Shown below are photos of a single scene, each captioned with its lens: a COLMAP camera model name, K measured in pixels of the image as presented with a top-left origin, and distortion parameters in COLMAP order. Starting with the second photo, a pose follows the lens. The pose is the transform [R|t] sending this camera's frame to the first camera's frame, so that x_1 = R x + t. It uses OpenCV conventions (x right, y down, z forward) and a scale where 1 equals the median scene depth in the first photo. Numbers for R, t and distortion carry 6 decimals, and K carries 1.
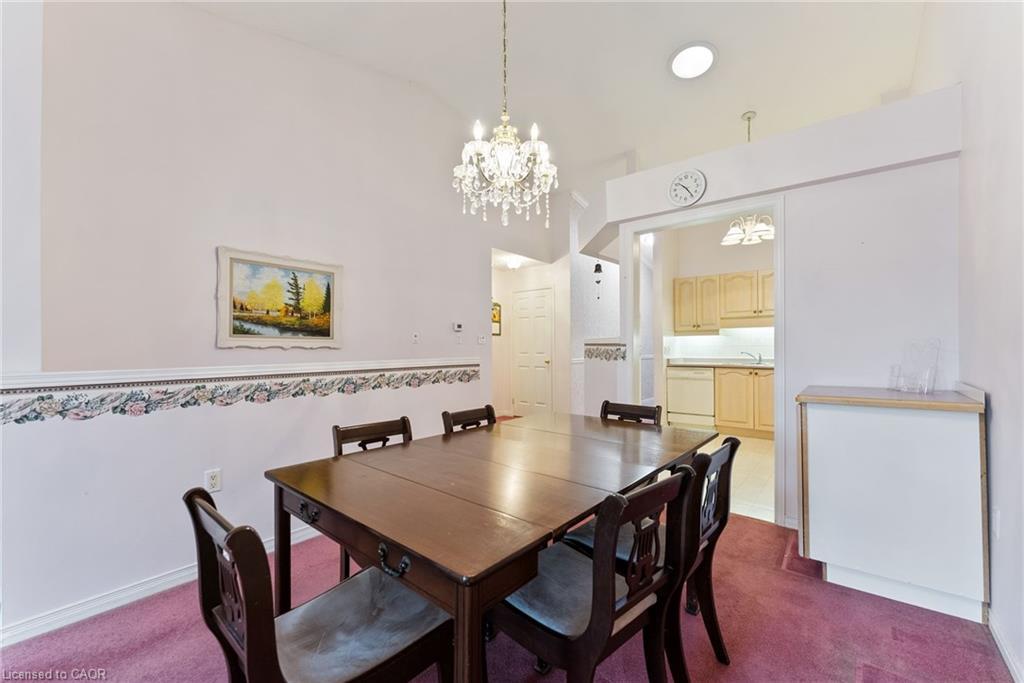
lens RADIAL K [[401.1, 0, 488.9], [0, 401.1, 339.2], [0, 0, 1]] dist [-0.001349, -0.000166]
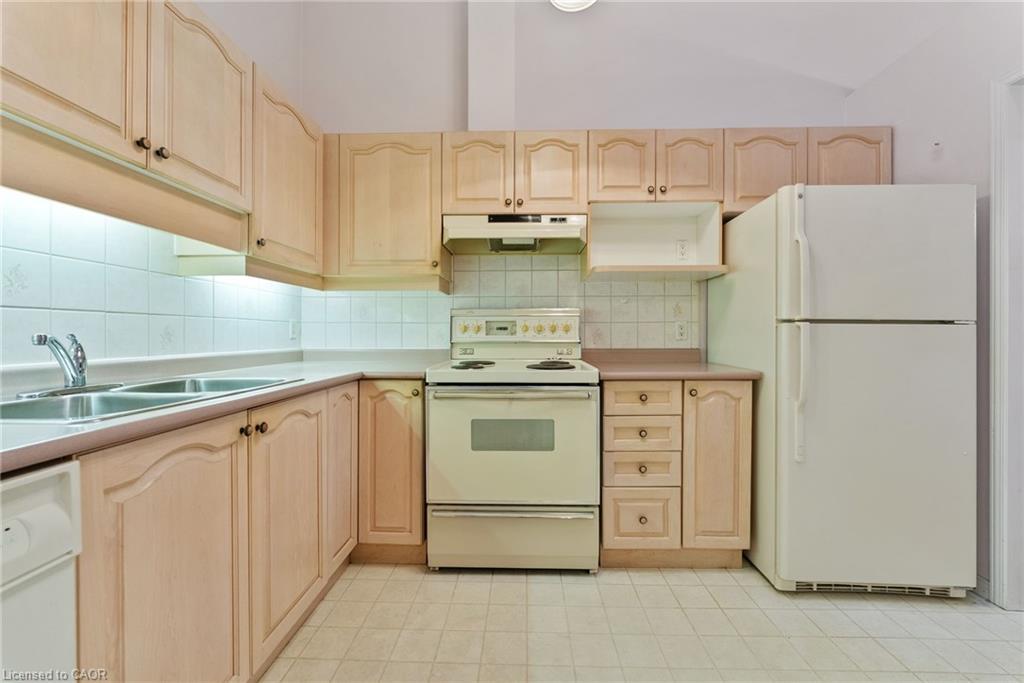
lens RADIAL K [[419.3, 0, 512.9], [0, 419.3, 334.7], [0, 0, 1]] dist [-0.001660, 0.000082]
pose [[-0.667312, -0.000120, 0.744778, 0.351389], [-0.012402, 0.999863, -0.010951, 0.029500], [-0.744675, -0.016544, -0.667222, 0.947341]]
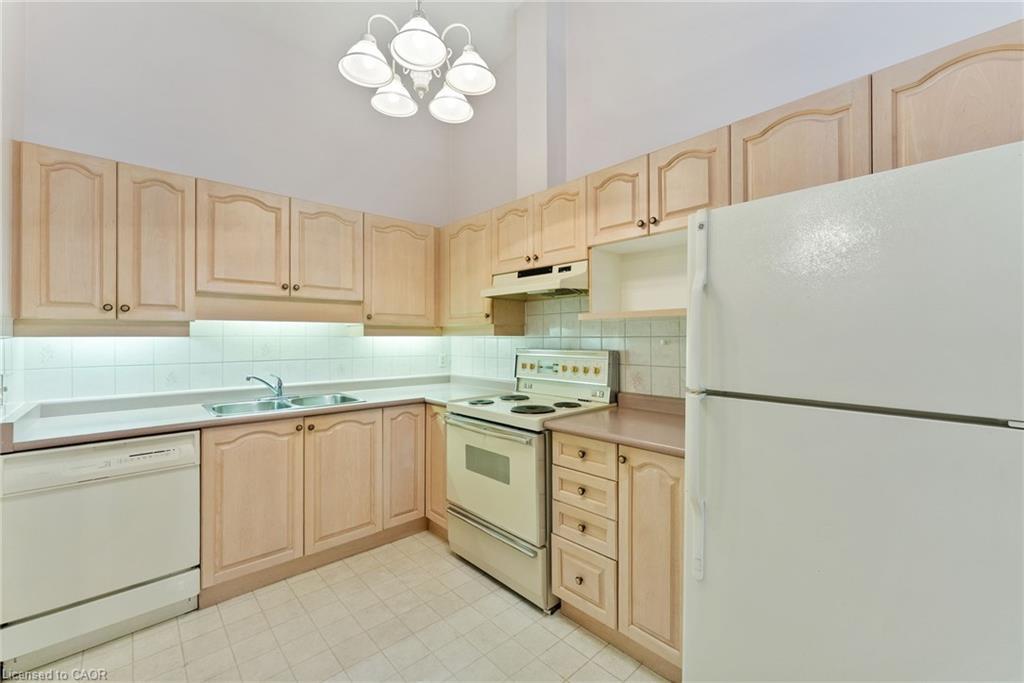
lens RADIAL K [[419.3, 0, 512.9], [0, 419.3, 334.7], [0, 0, 1]] dist [-0.001660, 0.000082]
pose [[0.070143, 0.009633, 0.997490, 0.201308], [-0.017691, 0.999808, -0.008411, -0.014356], [-0.997380, -0.017056, 0.070300, 0.673263]]
